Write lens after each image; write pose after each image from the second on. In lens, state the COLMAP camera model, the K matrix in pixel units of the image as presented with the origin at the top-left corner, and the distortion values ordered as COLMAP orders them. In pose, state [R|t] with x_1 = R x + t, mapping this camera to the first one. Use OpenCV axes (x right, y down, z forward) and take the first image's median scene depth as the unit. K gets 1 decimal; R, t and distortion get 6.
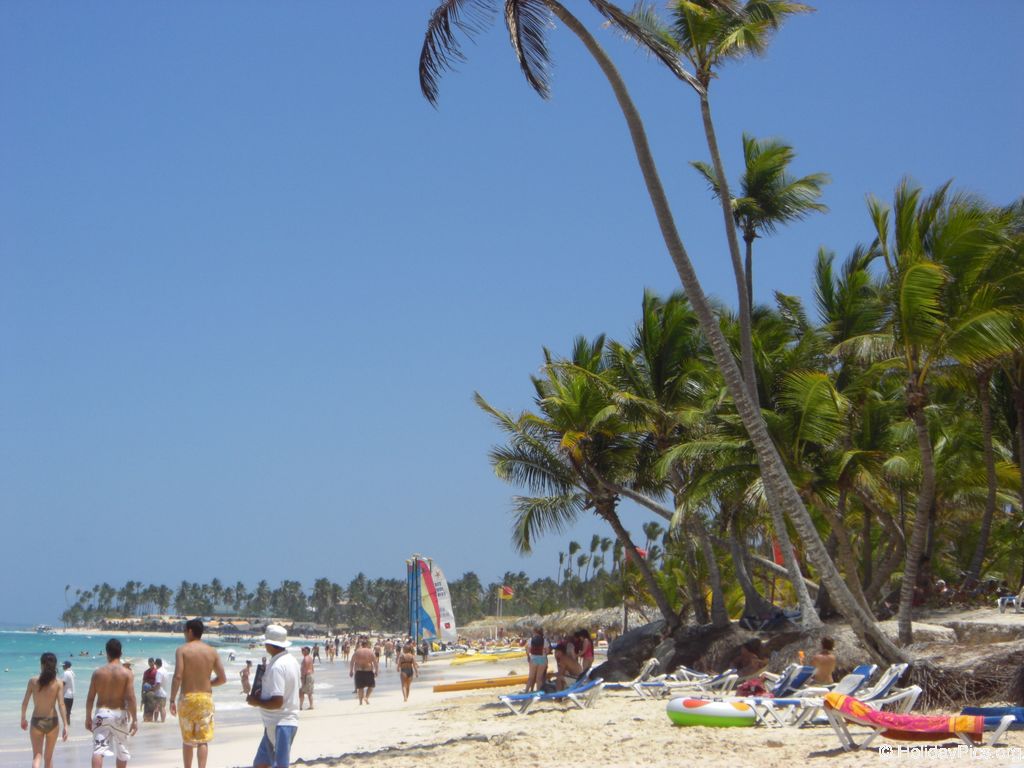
lens RADIAL K [[3307.3, 0, 512.0], [0, 3307.3, 384.0], [0, 0, 1]] dist [-0.255598, -1.510953]
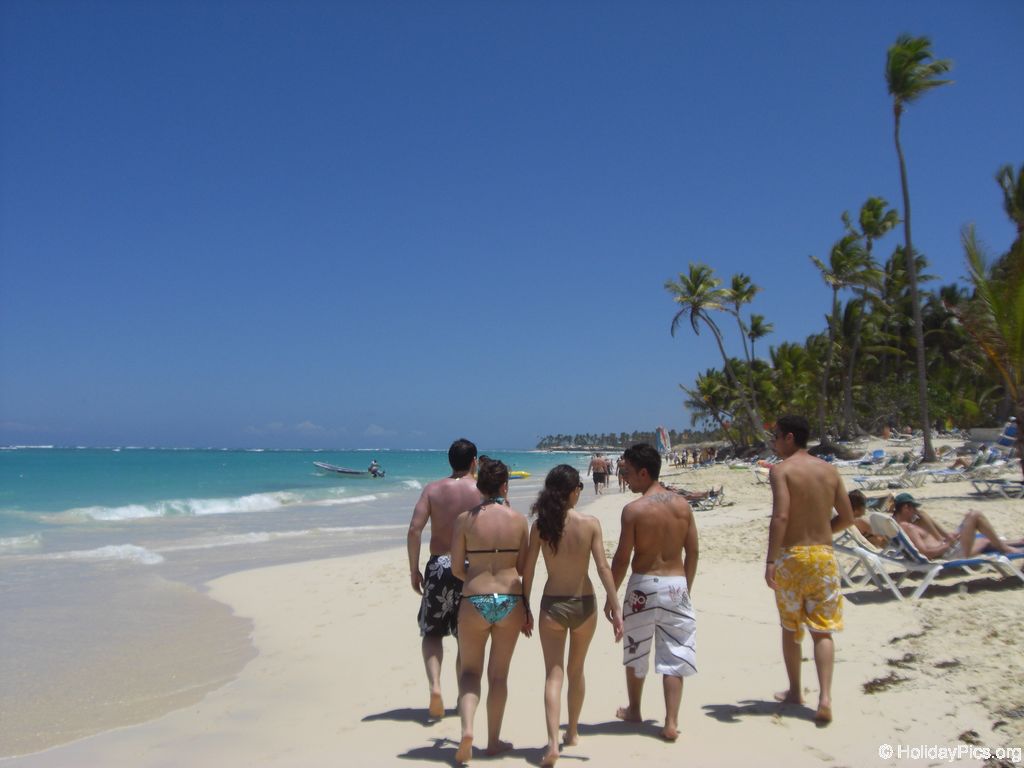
lens RADIAL K [[1158.0, 0, 512.0], [0, 1158.0, 384.0], [0, 0, 1]] dist [-0.212523, 0.250368]
pose [[0.988760, -0.020967, -0.148037, -0.005679], [0.023574, 0.999596, 0.015877, -0.023254], [0.147644, -0.019188, 0.988854, -0.307296]]
